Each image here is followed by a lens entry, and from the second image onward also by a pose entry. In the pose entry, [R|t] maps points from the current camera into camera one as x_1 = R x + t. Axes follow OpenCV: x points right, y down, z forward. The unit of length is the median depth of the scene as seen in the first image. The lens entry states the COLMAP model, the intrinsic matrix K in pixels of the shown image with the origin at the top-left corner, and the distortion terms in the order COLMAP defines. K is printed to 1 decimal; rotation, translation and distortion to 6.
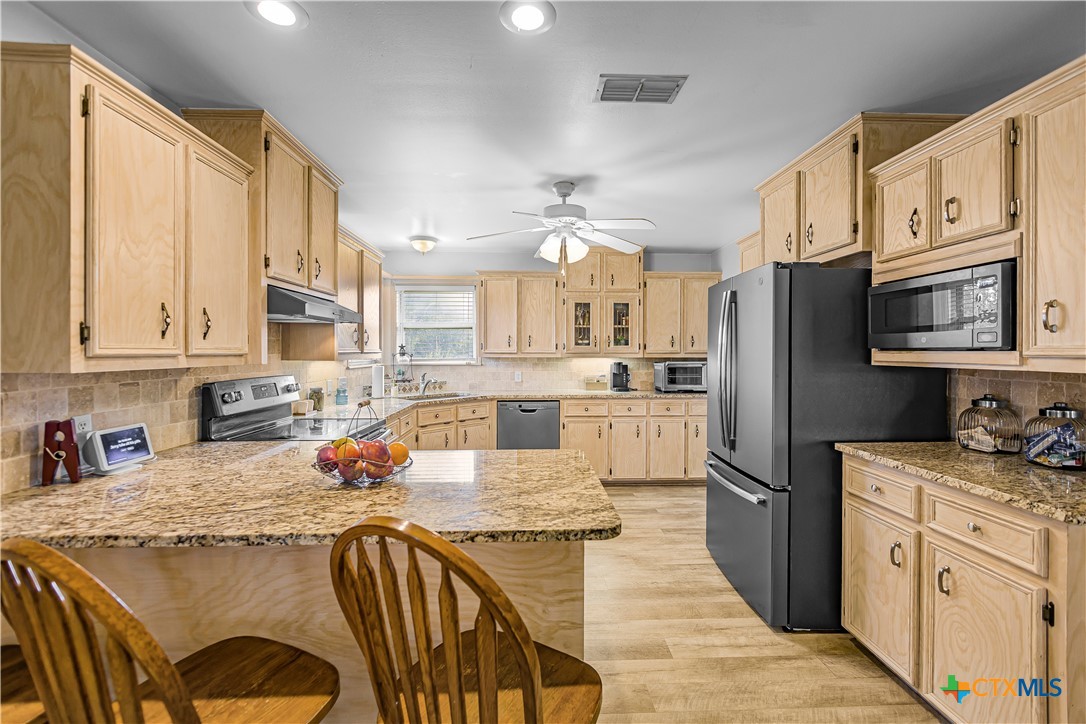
lens RADIAL K [[463.8, 0, 546.4], [0, 463.8, 355.1], [0, 0, 1]] dist [-0.002760, -0.001538]
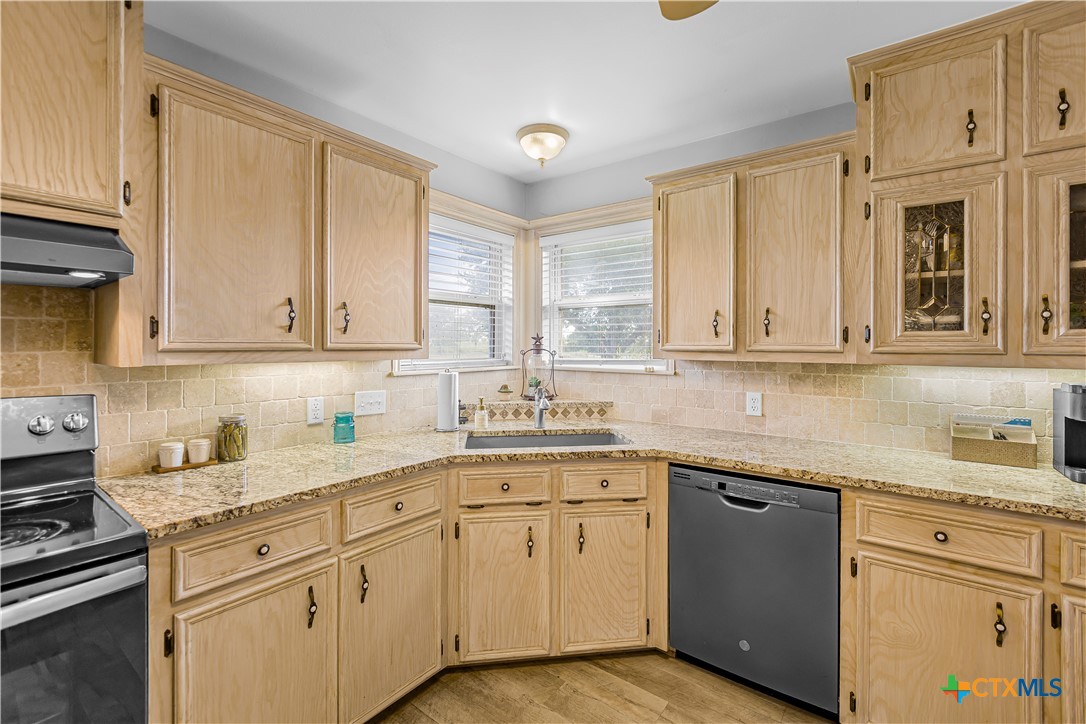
lens RADIAL K [[463.8, 0, 554.0], [0, 463.8, 345.1], [0, 0, 1]] dist [-0.002760, -0.001538]
pose [[0.770747, -0.000553, -0.637141, 0.079527], [-0.007759, 0.999917, -0.010255, -0.004394], [0.637094, 0.012847, 0.770679, 0.568739]]
